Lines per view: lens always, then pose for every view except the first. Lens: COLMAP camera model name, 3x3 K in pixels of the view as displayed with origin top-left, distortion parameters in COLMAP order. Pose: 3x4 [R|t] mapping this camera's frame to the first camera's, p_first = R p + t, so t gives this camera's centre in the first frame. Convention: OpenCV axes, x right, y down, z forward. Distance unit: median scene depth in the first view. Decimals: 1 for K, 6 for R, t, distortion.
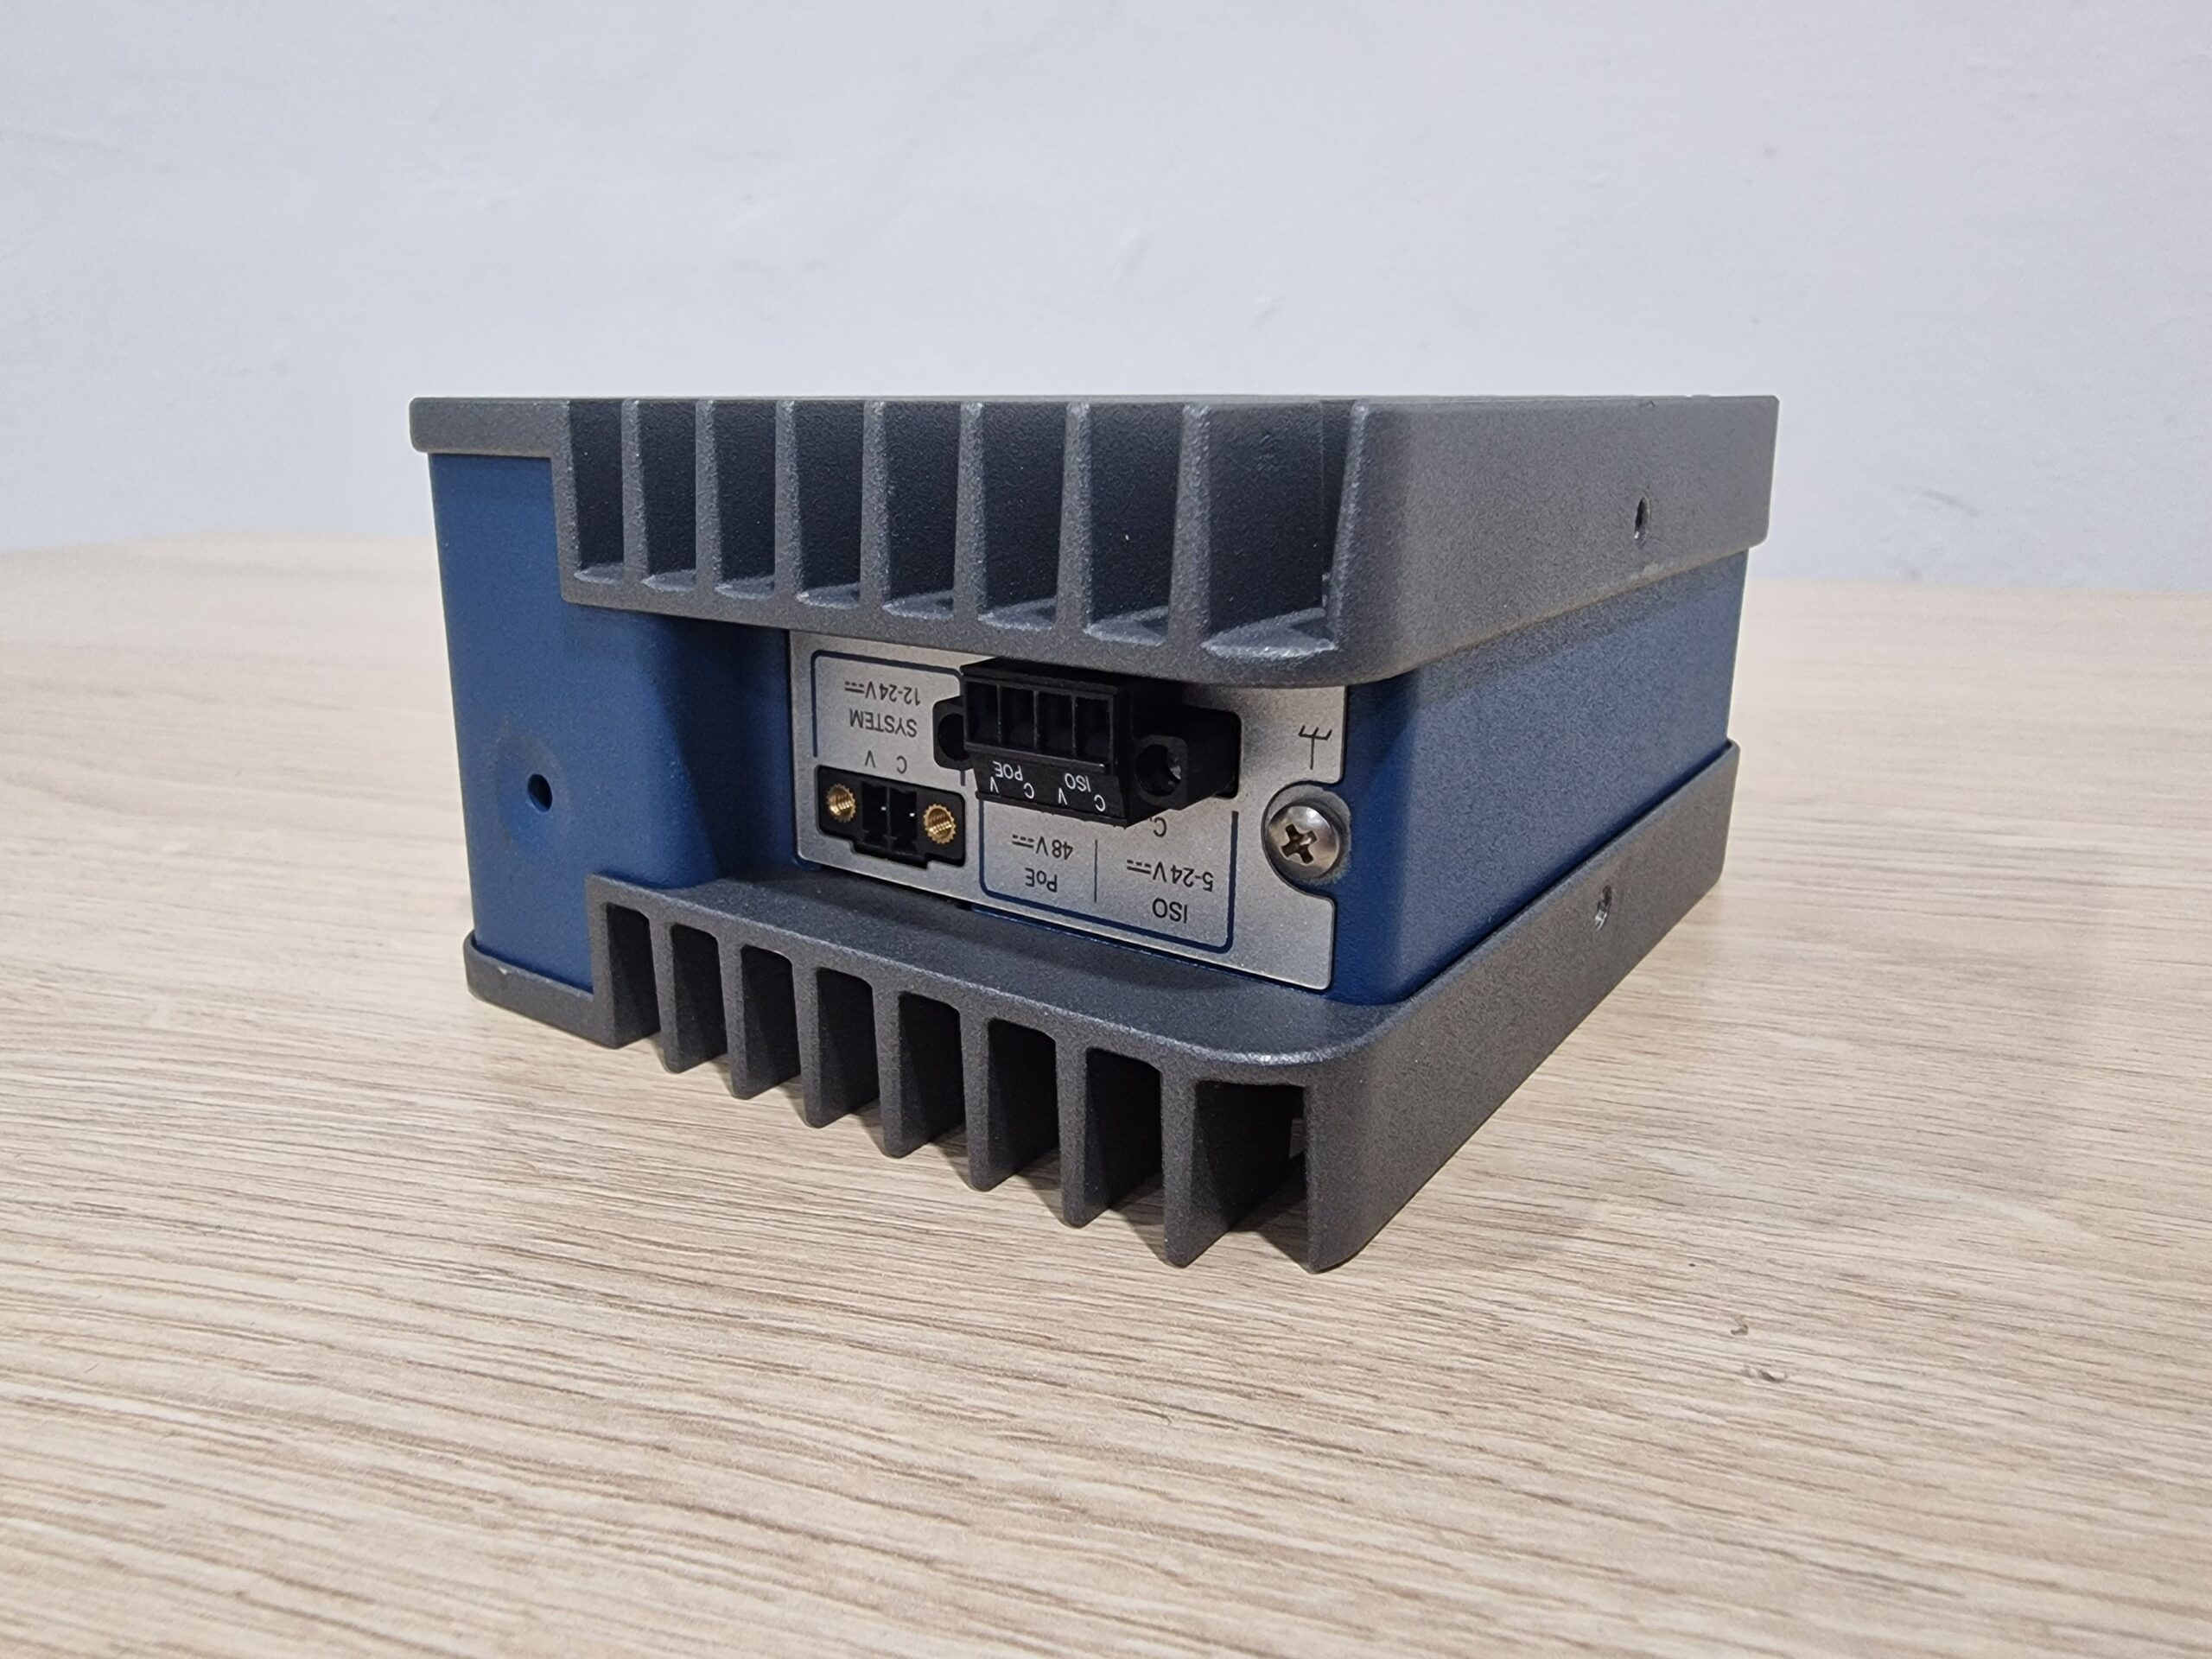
lens RADIAL K [[1516.8, 0, 1055.6], [0, 1516.8, 821.0], [0, 0, 1]] dist [0.007427, -0.003850]
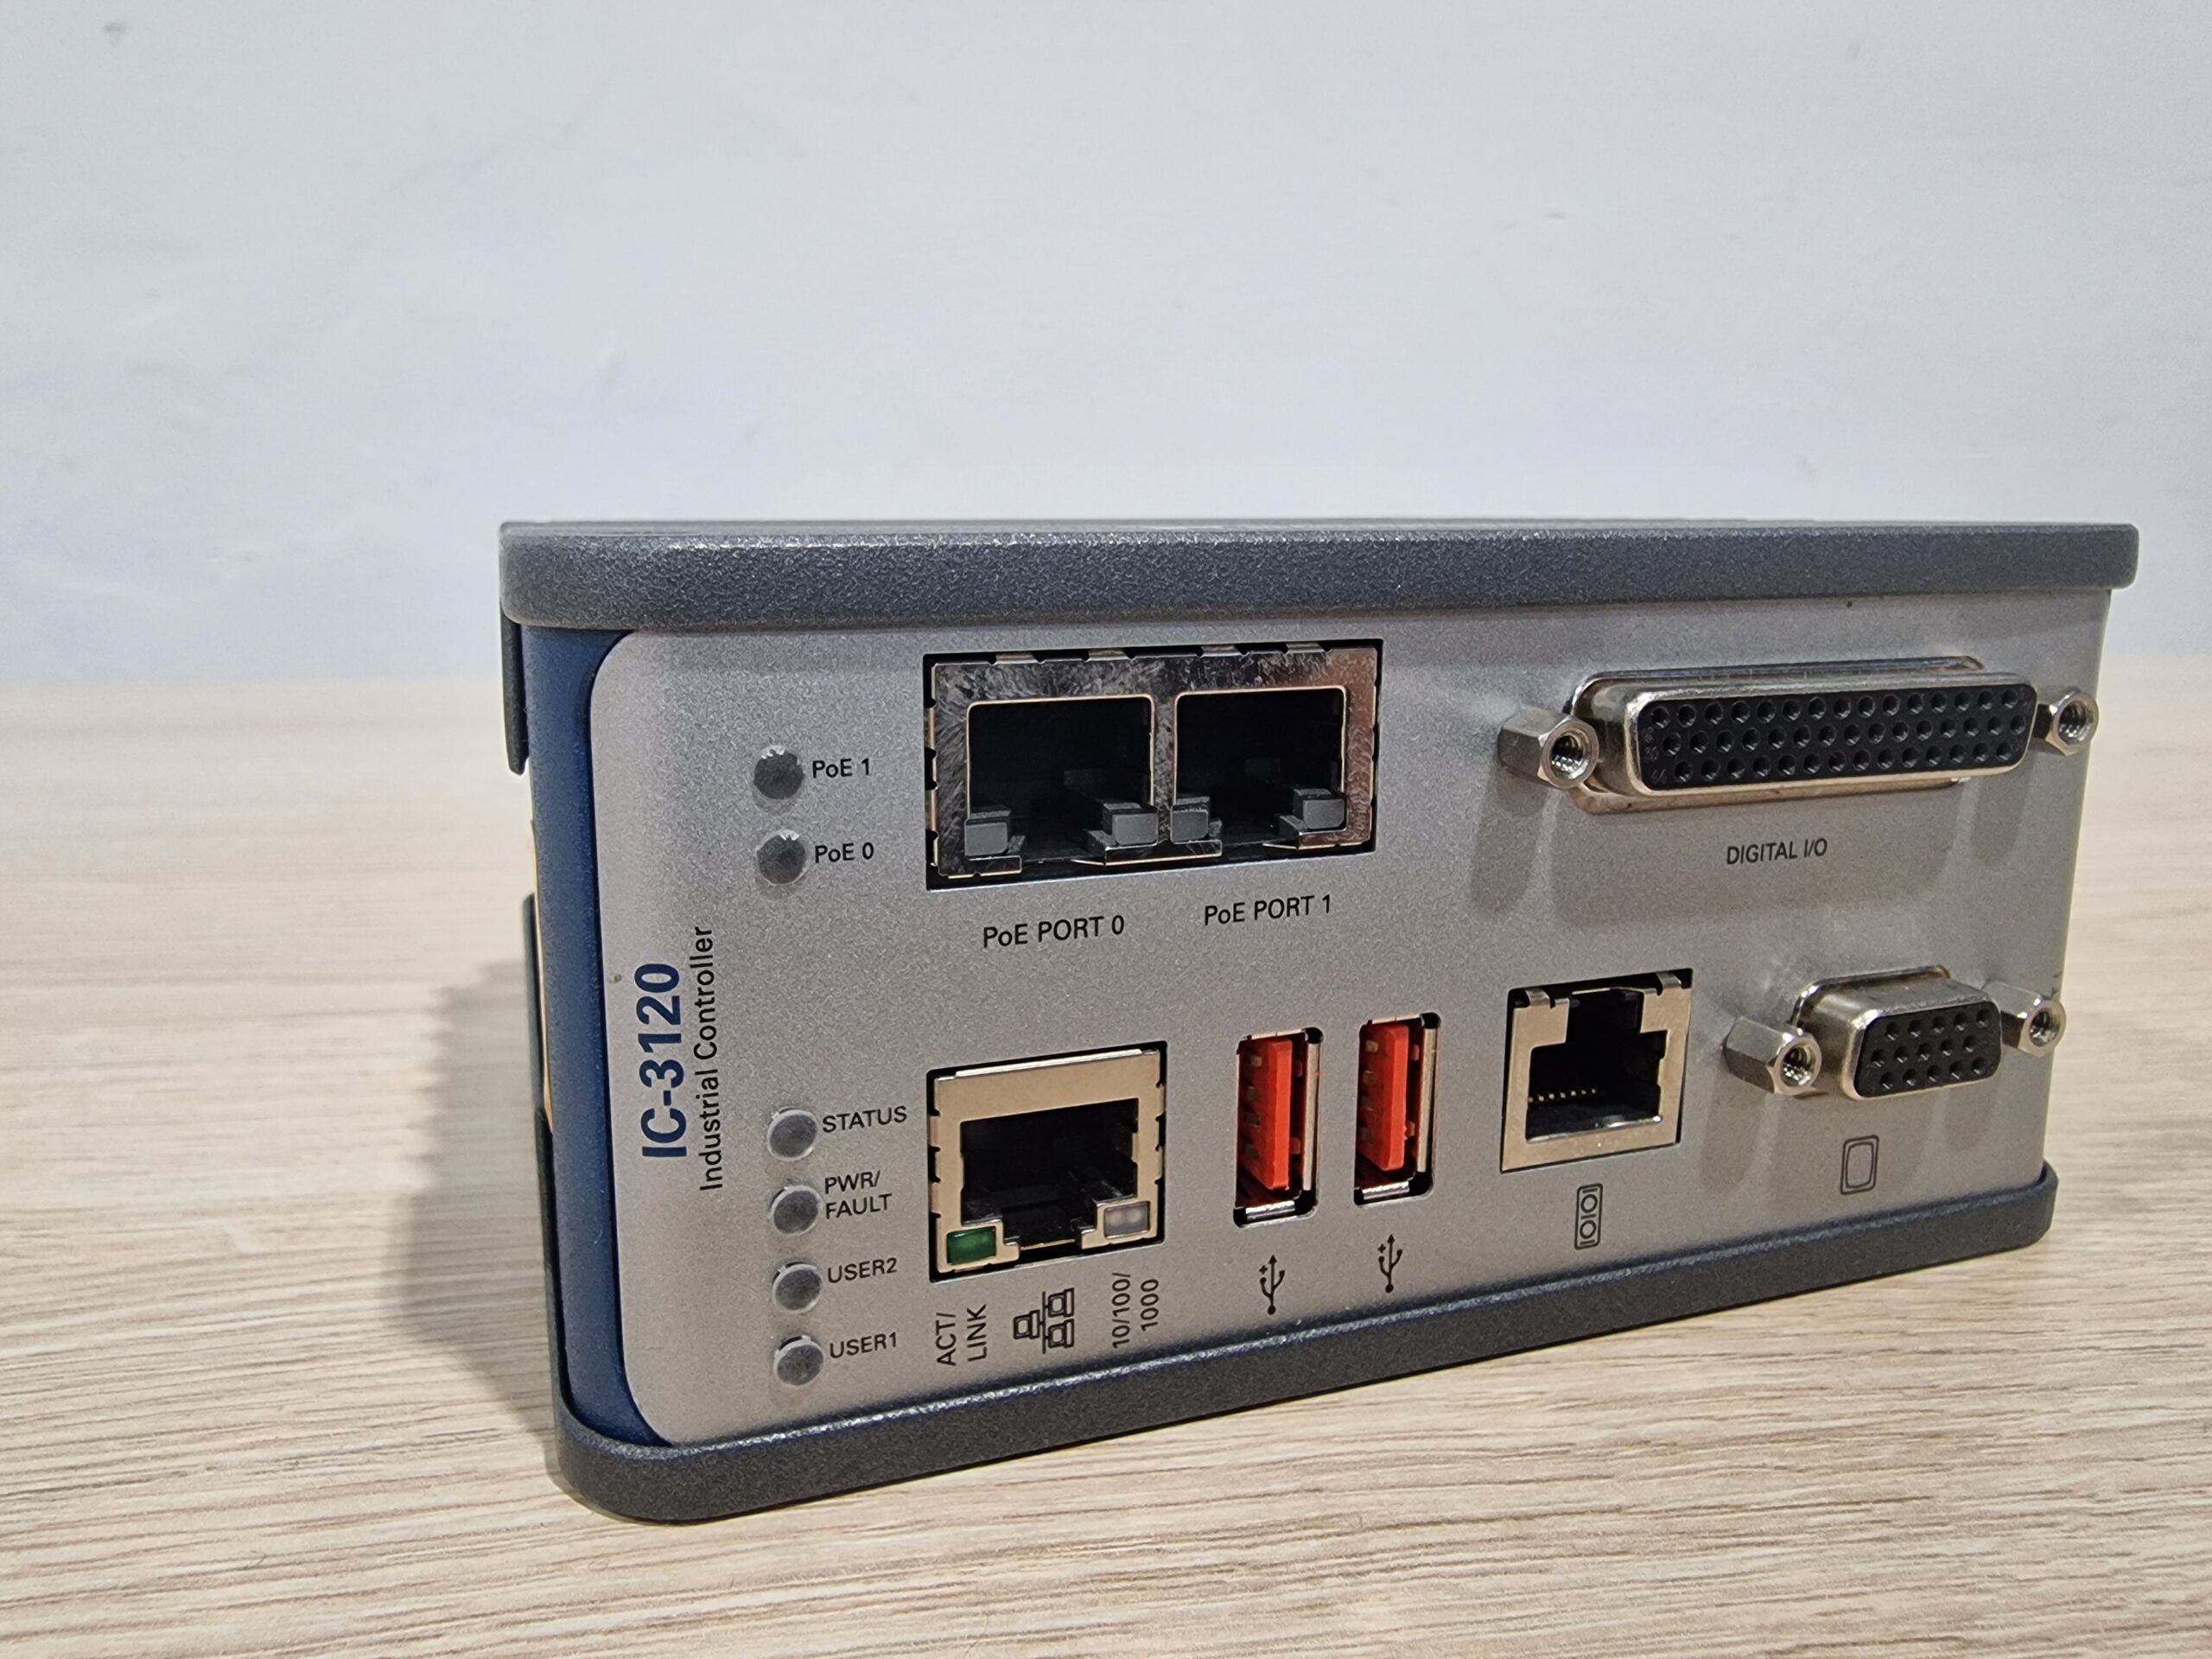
lens RADIAL K [[1516.8, 0, 1055.6], [0, 1516.8, 821.0], [0, 0, 1]] dist [0.007427, -0.003850]
pose [[0.919990, -0.080198, 0.383648, -0.730307], [0.107187, 0.993008, -0.049455, -0.021083], [-0.377000, 0.086620, 0.922154, 0.034790]]
